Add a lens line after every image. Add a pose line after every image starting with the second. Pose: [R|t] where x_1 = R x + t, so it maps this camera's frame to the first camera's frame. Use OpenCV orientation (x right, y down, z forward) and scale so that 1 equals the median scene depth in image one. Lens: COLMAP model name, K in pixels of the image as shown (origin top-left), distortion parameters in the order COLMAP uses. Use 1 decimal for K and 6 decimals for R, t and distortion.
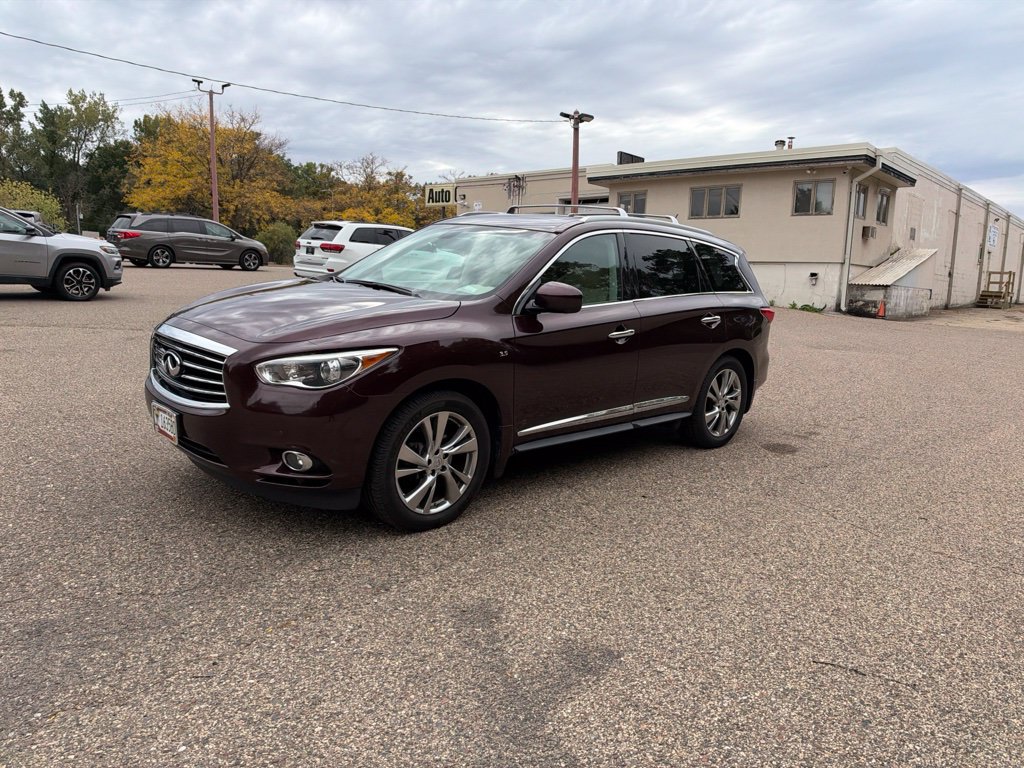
lens RADIAL K [[745.2, 0, 514.2], [0, 745.2, 376.9], [0, 0, 1]] dist [0.000517, -0.014511]
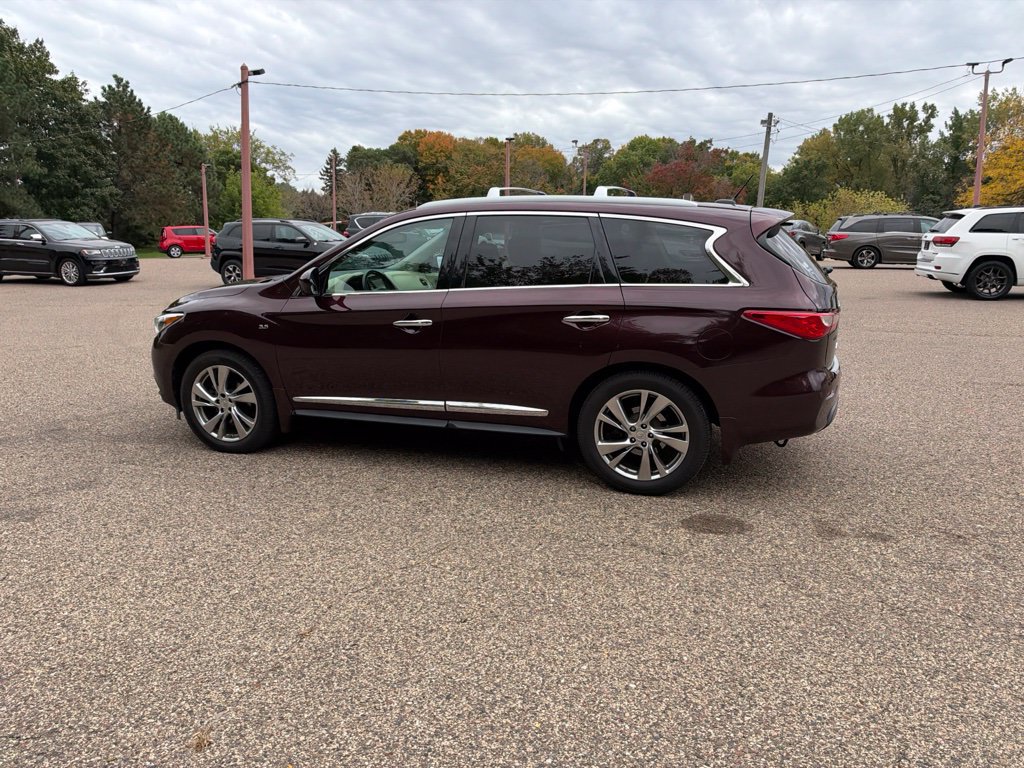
lens RADIAL K [[745.2, 0, 516.5], [0, 745.2, 376.3], [0, 0, 1]] dist [0.000517, -0.014511]
pose [[0.448192, 0.114756, -0.886541, 0.874499], [-0.120056, 0.990469, 0.067514, -0.057626], [0.885839, 0.076176, 0.457697, 0.557038]]
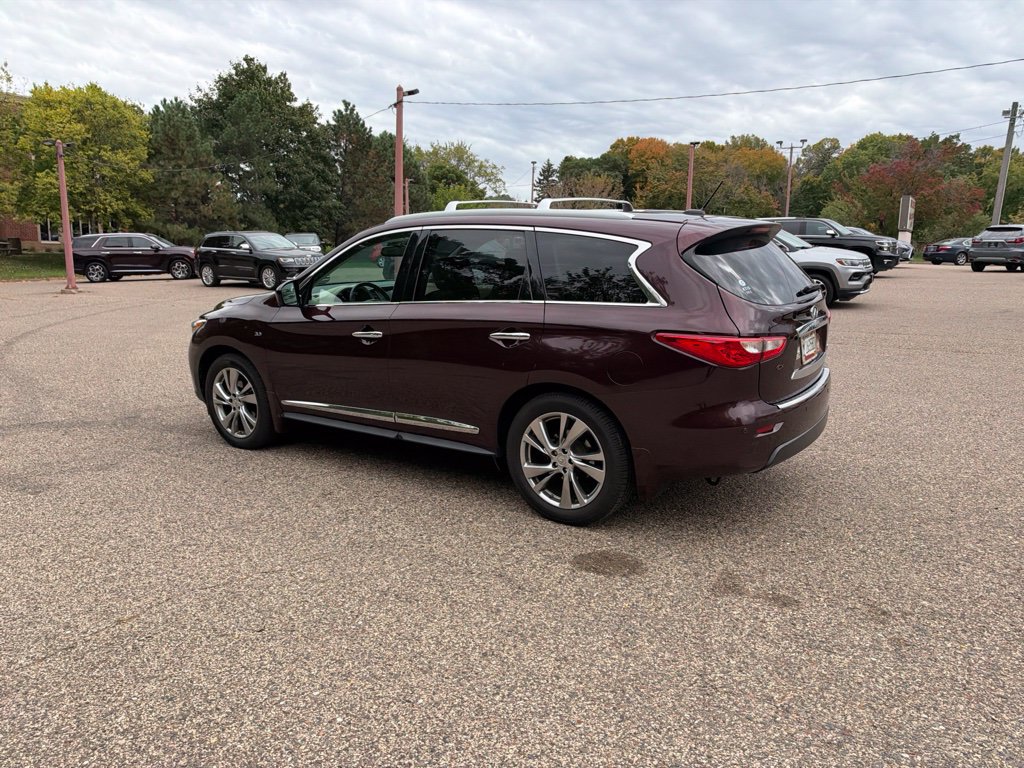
lens RADIAL K [[745.2, 0, 516.9], [0, 745.2, 375.0], [0, 0, 1]] dist [0.000517, -0.014511]
pose [[0.180014, 0.119274, -0.976406, 0.945695], [-0.143426, 0.985196, 0.093905, -0.103388], [0.973152, 0.123138, 0.194456, 0.822126]]
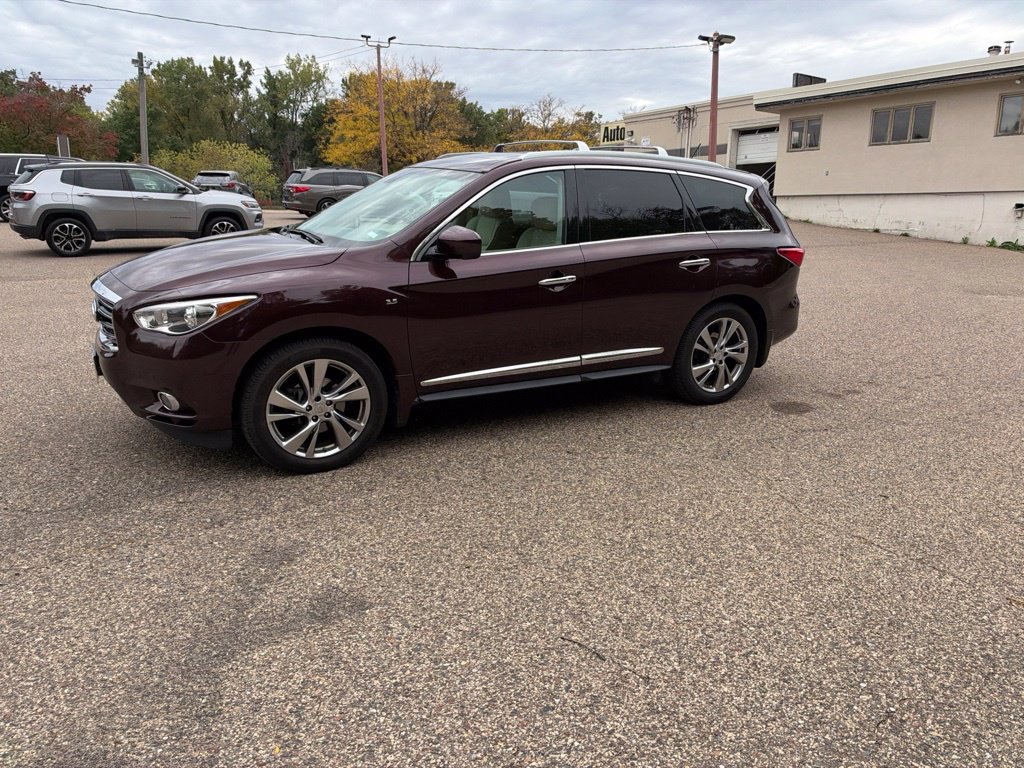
lens RADIAL K [[745.2, 0, 502.9], [0, 745.2, 381.3], [0, 0, 1]] dist [0.000517, -0.014511]
pose [[0.962340, 0.029871, -0.270204, 0.274828], [-0.008371, 0.996730, 0.080373, -0.004101], [0.271721, -0.075084, 0.959442, 0.056826]]
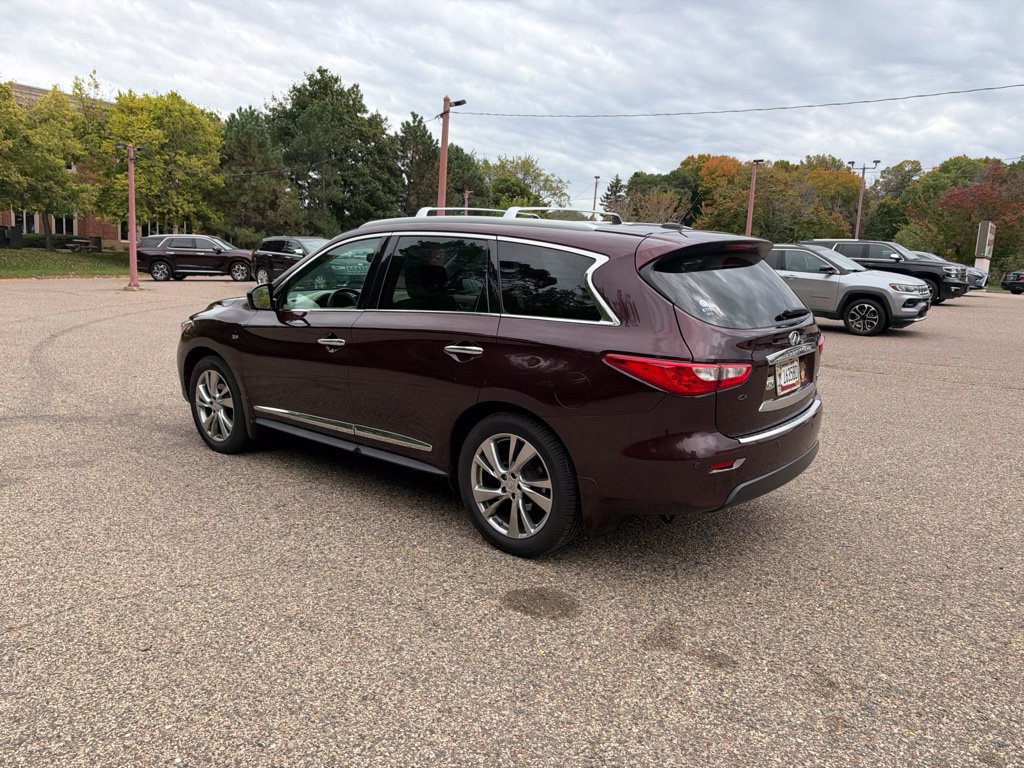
lens RADIAL K [[745.2, 0, 517.4], [0, 745.2, 371.9], [0, 0, 1]] dist [0.000517, -0.014511]
pose [[0.093706, 0.104381, -0.990113, 0.915821], [-0.181789, 0.979564, 0.086064, -0.119501], [0.978863, 0.171927, 0.110767, 0.925404]]
